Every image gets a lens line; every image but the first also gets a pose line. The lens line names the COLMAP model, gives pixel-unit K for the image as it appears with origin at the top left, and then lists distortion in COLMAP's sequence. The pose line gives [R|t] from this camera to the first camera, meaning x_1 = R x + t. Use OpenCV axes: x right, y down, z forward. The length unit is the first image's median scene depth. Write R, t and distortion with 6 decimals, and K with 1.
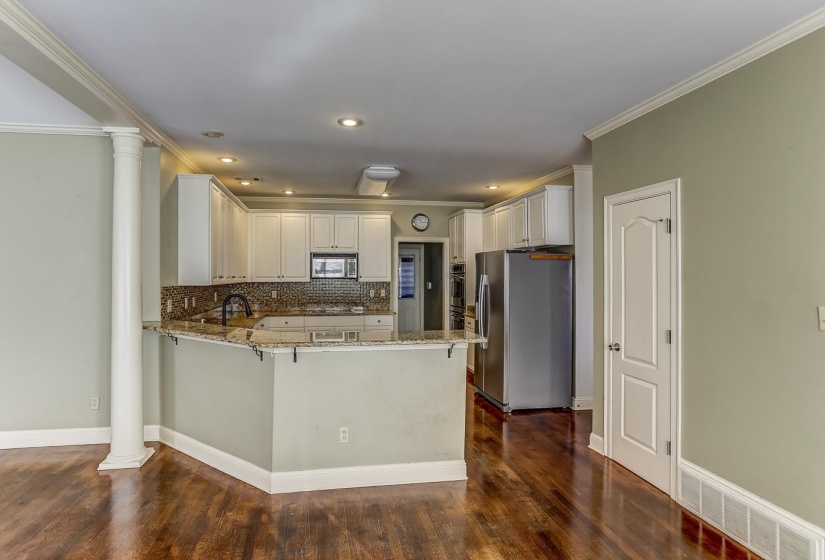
lens RADIAL K [[448.9, 0, 392.5], [0, 448.9, 269.2], [0, 0, 1]] dist [-0.027250, -0.000723]
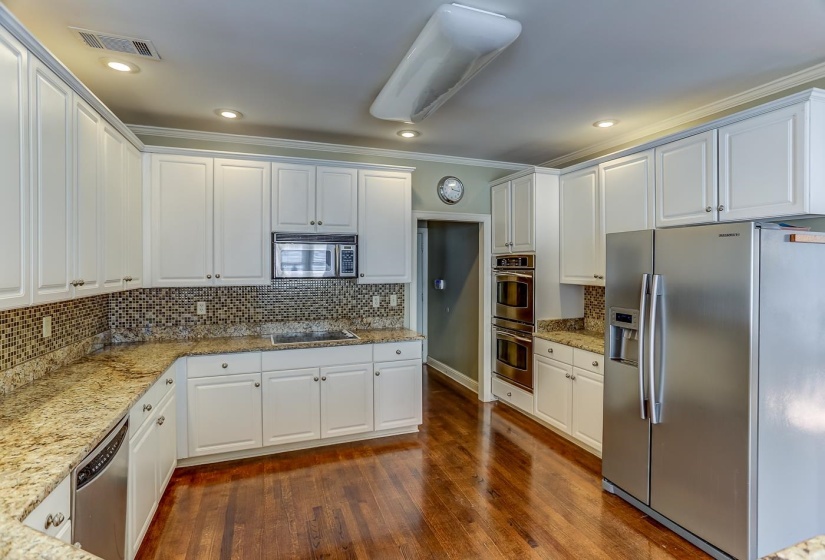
lens RADIAL K [[416.8, 0, 434.6], [0, 416.8, 268.8], [0, 0, 1]] dist [-0.021532, 0.011582]
pose [[0.973591, -0.002122, 0.228290, -0.104398], [-0.002740, 0.999776, 0.020978, -0.003730], [-0.228284, -0.021049, 0.973367, 0.454301]]
